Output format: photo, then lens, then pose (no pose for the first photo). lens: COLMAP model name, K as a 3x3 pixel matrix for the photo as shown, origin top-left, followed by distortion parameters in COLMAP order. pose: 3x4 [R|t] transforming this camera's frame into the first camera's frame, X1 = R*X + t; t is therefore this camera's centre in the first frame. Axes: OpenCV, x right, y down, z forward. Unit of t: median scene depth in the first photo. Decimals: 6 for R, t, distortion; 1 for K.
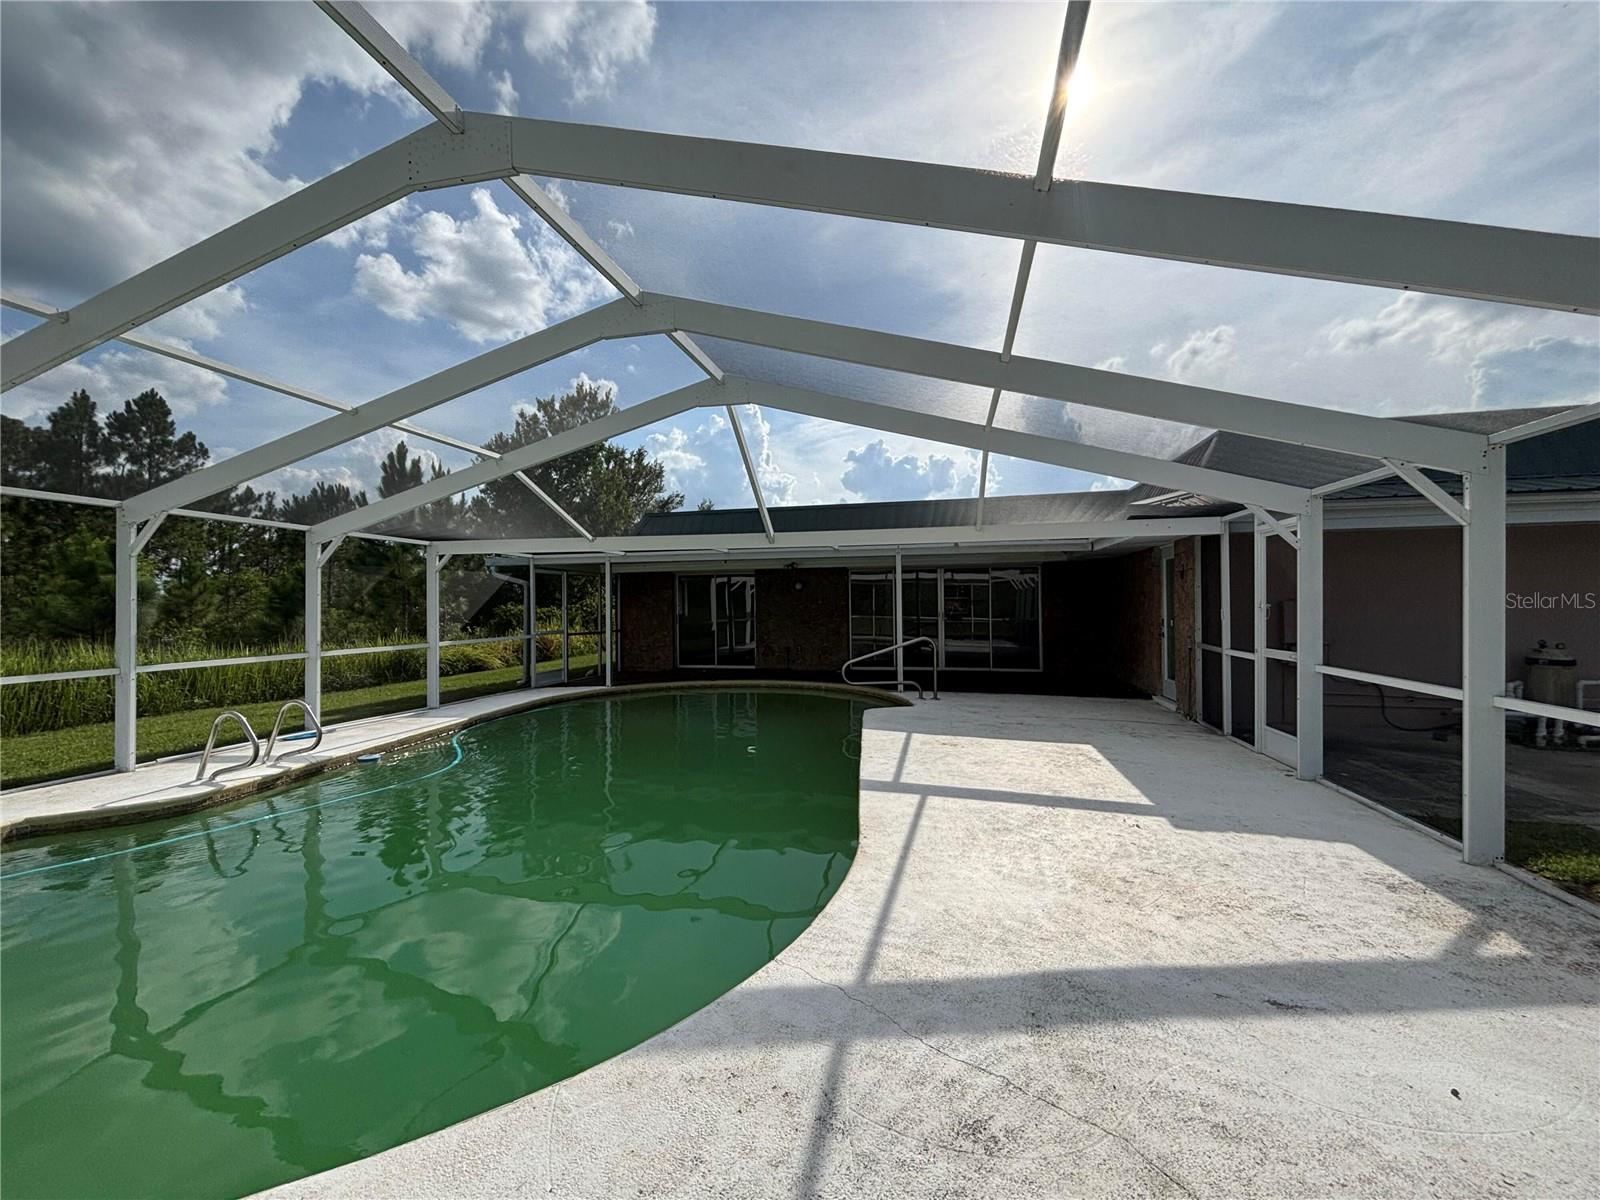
lens RADIAL K [[653.2, 0, 800.0], [0, 653.2, 600.0], [0, 0, 1]] dist [0.014900, -0.005901]
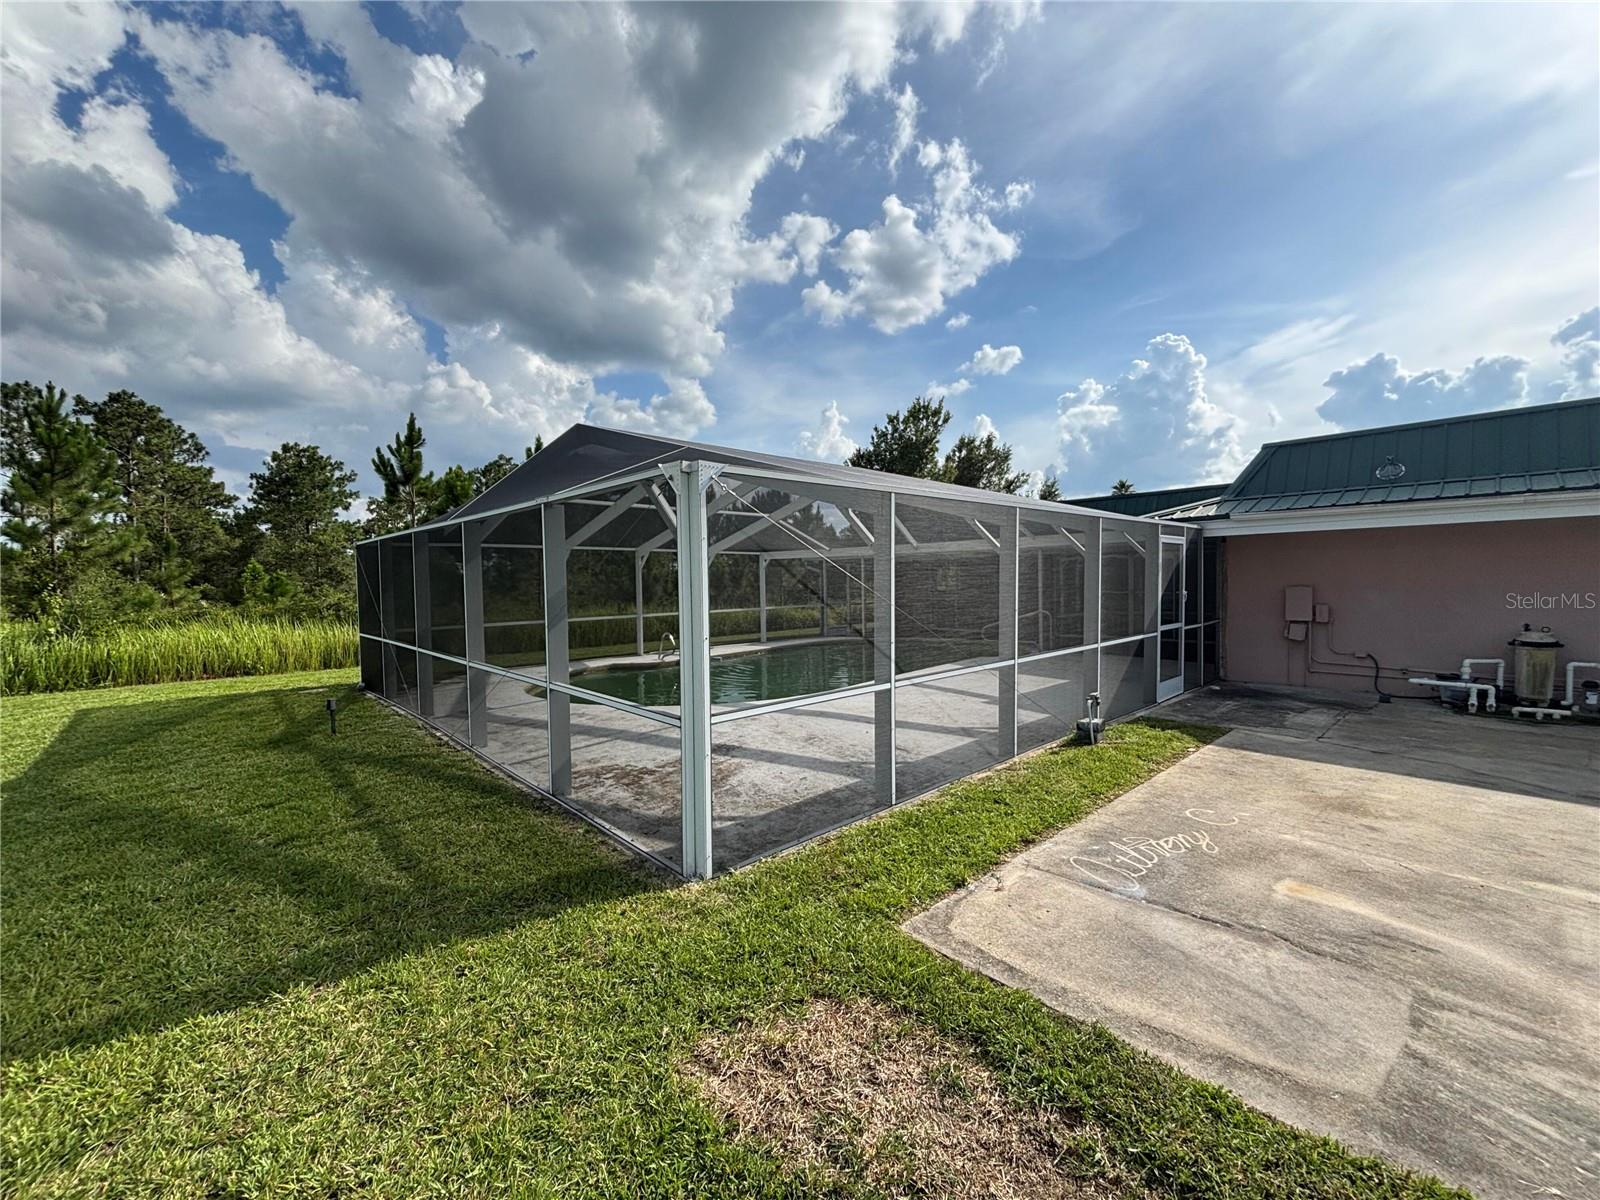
lens RADIAL K [[652.6, 0, 803.9], [0, 652.6, 591.7], [0, 0, 1]] dist [-0.000535, 0.002694]
pose [[0.827962, 0.005324, -0.560759, 0.537556], [0.014517, 0.999416, 0.030923, -0.031814], [0.560597, -0.033743, 0.827401, -0.423174]]
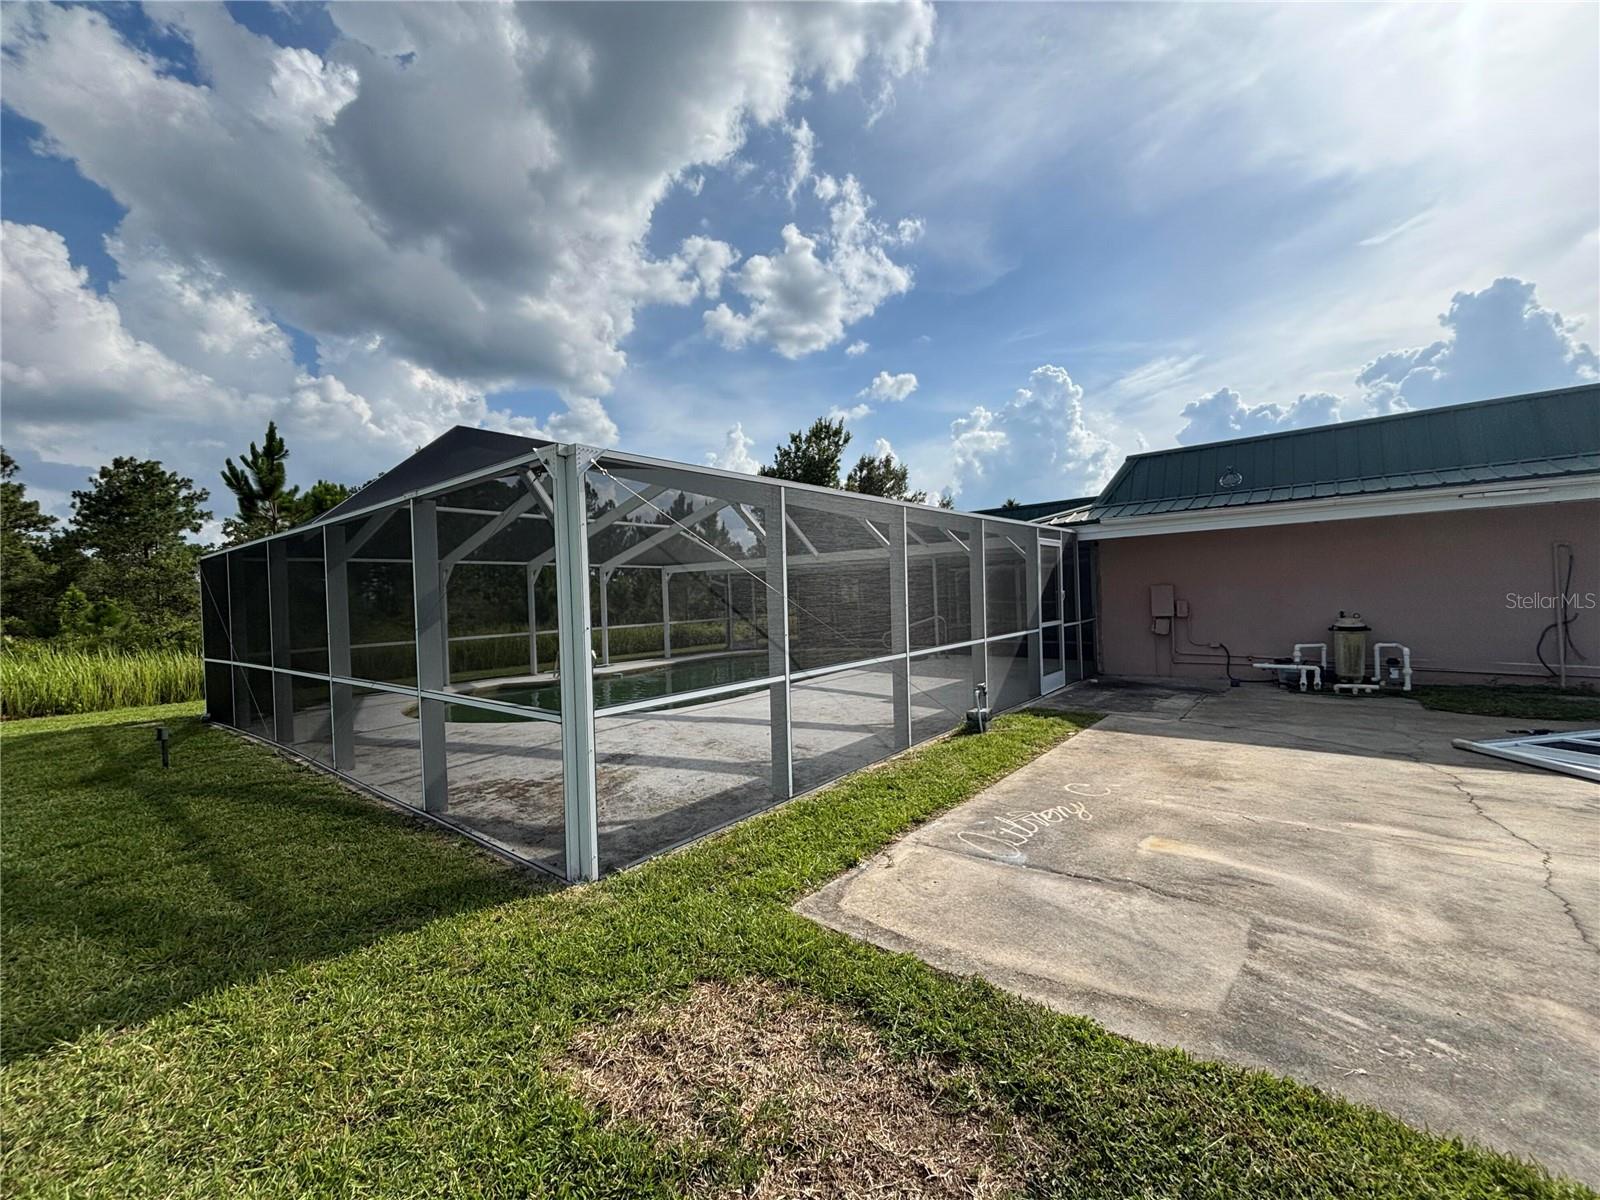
lens RADIAL K [[650.2, 0, 802.9], [0, 650.2, 595.7], [0, 0, 1]] dist [0.002186, -0.000393]
pose [[0.896838, -0.027712, -0.441491, 0.547204], [0.035310, 0.999336, 0.009001, -0.011385], [0.440949, -0.023661, 0.897220, -0.415265]]
